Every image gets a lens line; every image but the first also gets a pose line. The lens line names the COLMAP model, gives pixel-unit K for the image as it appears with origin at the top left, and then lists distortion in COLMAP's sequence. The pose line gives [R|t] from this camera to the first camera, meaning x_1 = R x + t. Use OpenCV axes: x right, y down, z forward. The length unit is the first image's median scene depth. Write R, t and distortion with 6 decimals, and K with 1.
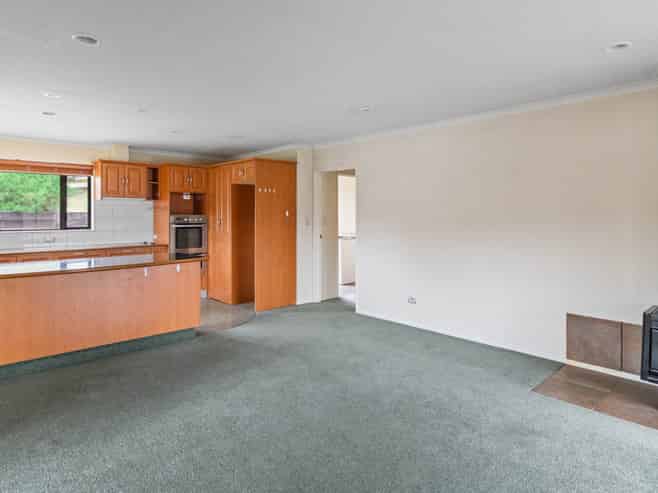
lens RADIAL K [[397.2, 0, 328.4], [0, 397.2, 216.6], [0, 0, 1]] dist [-0.000536, 0.000049]
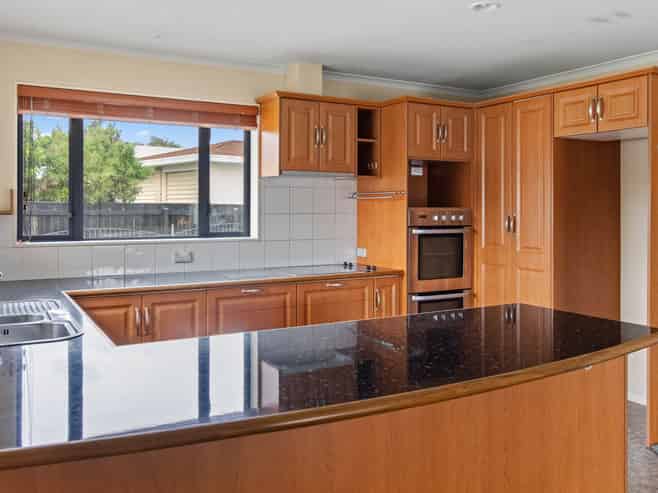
lens RADIAL K [[594.2, 0, 329.4], [0, 594.2, 209.6], [0, 0, 1]] dist [0.003524, 0.001174]
pose [[0.973468, 0.001809, -0.228816, -0.326017], [-0.002010, 0.999998, -0.000645, -0.001474], [0.228814, 0.001088, 0.973470, 0.295338]]
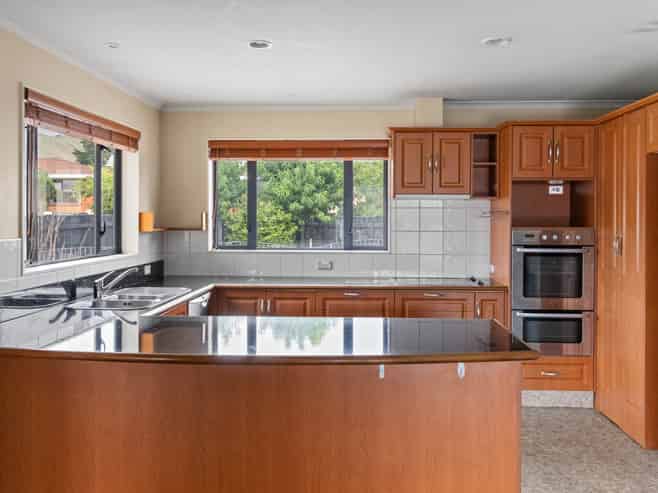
lens RADIAL K [[590.9, 0, 337.6], [0, 590.9, 227.9], [0, 0, 1]] dist [0.004073, 0.003255]
pose [[0.698038, 0.011240, -0.715973, -0.027708], [-0.004252, 0.999924, 0.011552, -0.010759], [0.716048, -0.005019, 0.698033, 0.335768]]
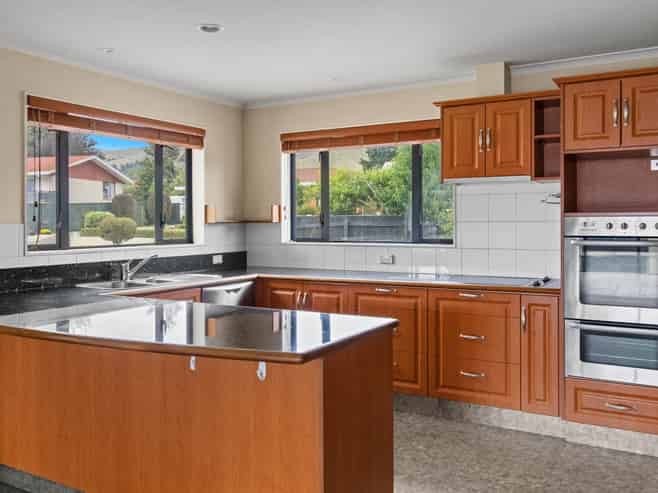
lens RADIAL K [[590.9, 0, 337.6], [0, 590.9, 227.9], [0, 0, 1]] dist [0.004073, 0.003255]
pose [[0.297304, 0.005376, -0.954768, 0.080702], [0.002031, 0.999978, 0.006263, 0.005671], [0.954781, -0.003801, 0.297286, 0.614380]]
